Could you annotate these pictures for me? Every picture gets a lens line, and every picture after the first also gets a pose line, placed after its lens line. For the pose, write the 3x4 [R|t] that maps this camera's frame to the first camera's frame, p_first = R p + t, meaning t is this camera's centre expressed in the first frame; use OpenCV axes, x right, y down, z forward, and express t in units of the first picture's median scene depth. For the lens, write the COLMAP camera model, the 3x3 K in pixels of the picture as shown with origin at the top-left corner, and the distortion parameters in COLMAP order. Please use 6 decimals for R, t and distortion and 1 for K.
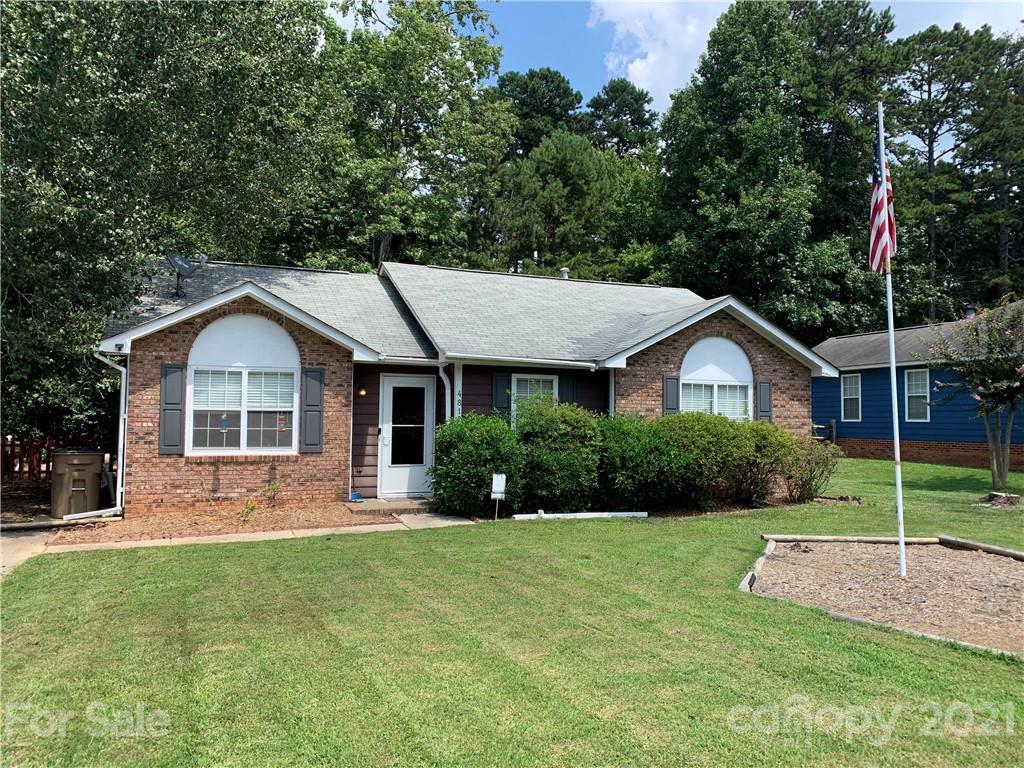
lens RADIAL K [[793.5, 0, 510.0], [0, 793.5, 386.3], [0, 0, 1]] dist [0.034683, -0.007994]
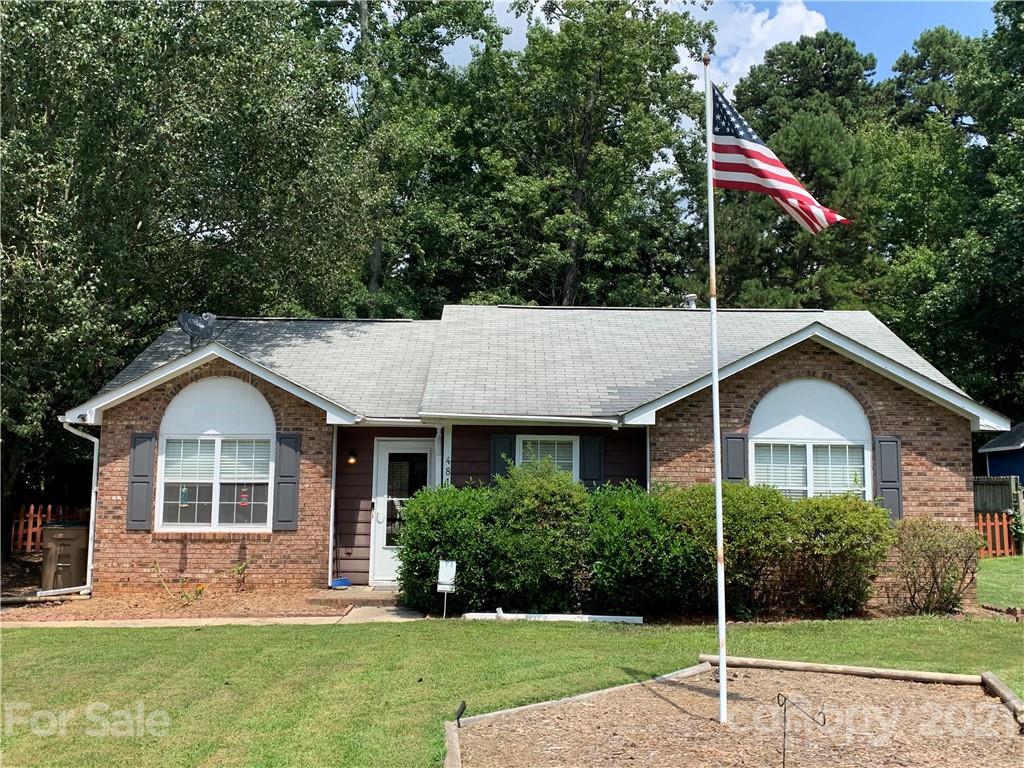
lens RADIAL K [[988.3, 0, 515.5], [0, 988.3, 378.0], [0, 0, 1]] dist [0.009465, 0.000000]
pose [[0.931410, -0.040118, -0.361753, 0.389525], [0.015928, 0.997447, -0.069605, -0.004620], [0.363622, 0.059069, 0.929672, 0.065455]]
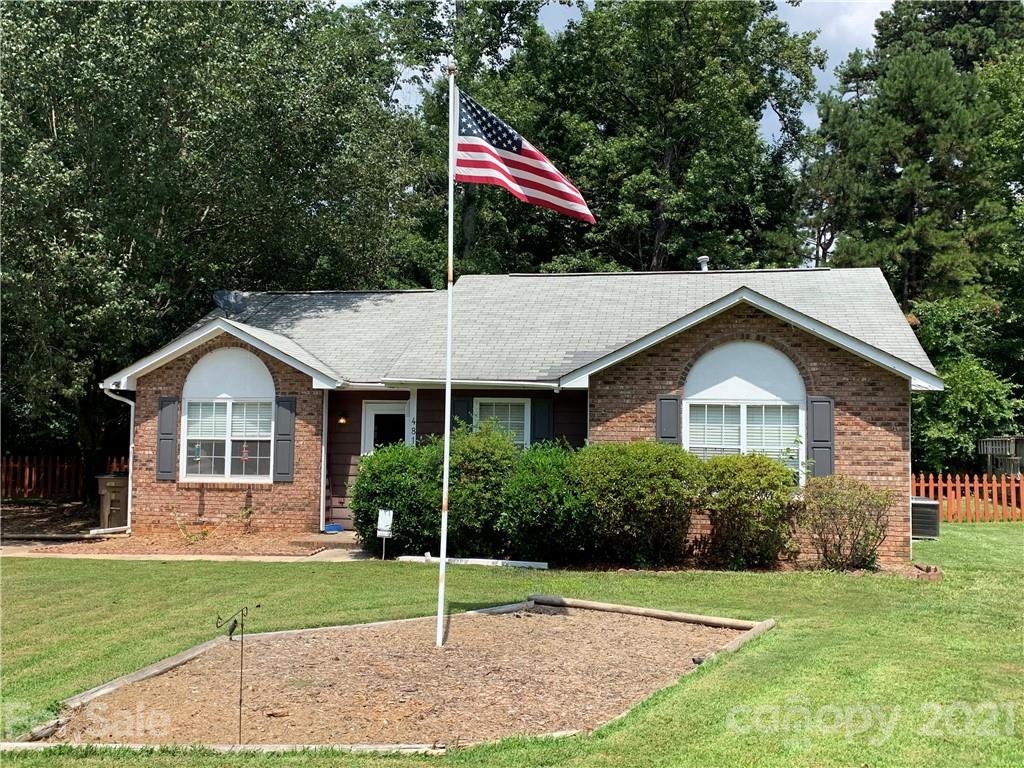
lens RADIAL K [[988.3, 0, 514.5], [0, 988.3, 392.3], [0, 0, 1]] dist [0.009465, 0.000000]
pose [[0.840738, -0.024288, -0.540897, 0.671663], [0.019898, 0.999705, -0.013961, -0.006252], [0.541076, 0.000975, 0.840973, 0.108603]]
